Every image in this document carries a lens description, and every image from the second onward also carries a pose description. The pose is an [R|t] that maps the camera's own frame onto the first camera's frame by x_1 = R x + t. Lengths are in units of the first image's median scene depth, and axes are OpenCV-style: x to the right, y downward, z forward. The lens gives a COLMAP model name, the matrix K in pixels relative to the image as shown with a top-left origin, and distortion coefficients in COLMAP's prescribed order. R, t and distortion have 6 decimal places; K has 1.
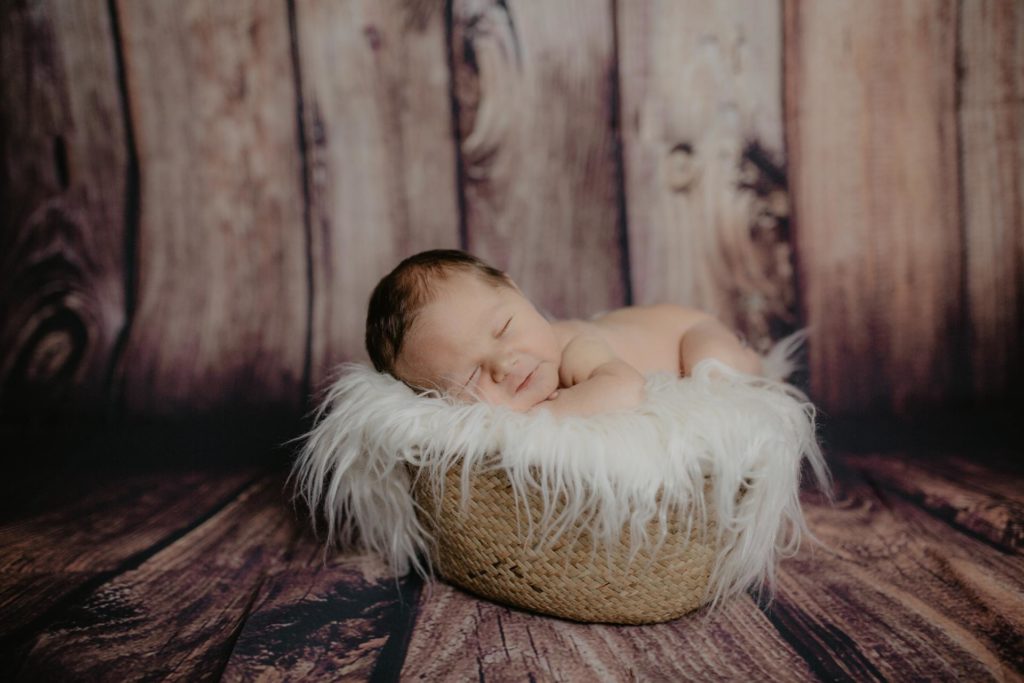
lens RADIAL K [[1094.8, 0, 512.0], [0, 1094.8, 341.5], [0, 0, 1]] dist [-0.078589, 0.157646]
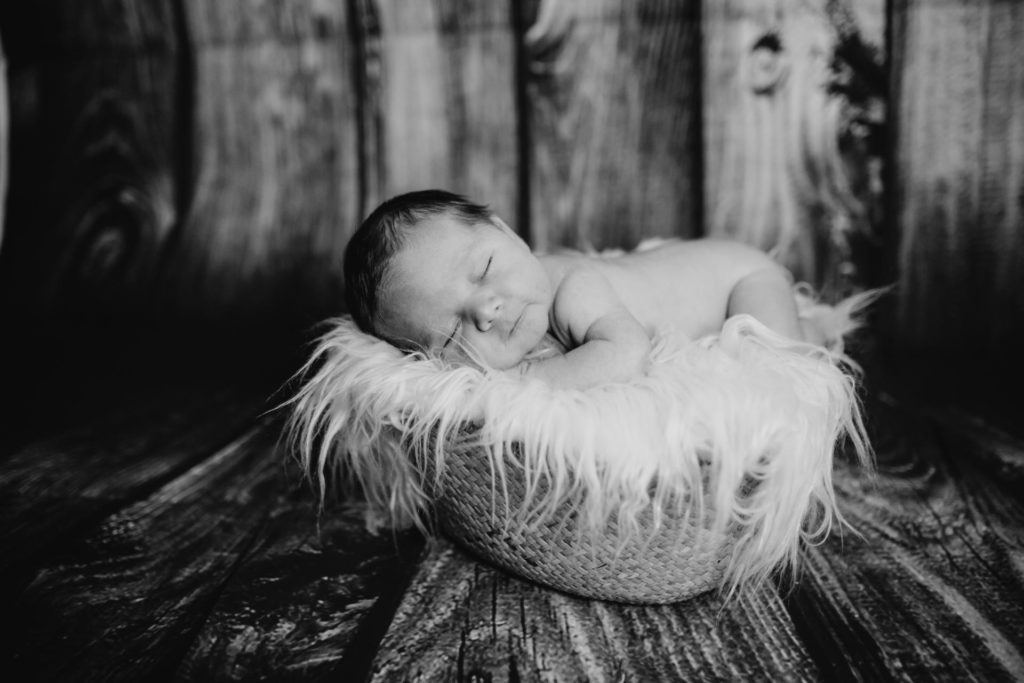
lens RADIAL K [[1094.8, 0, 512.0], [0, 1094.8, 341.5], [0, 0, 1]] dist [-0.078589, 0.157646]
pose [[0.990277, 0.043483, -0.132137, 0.117116], [-0.024100, 0.989154, 0.144894, -0.091189], [0.137004, -0.140301, 0.980584, 0.107003]]
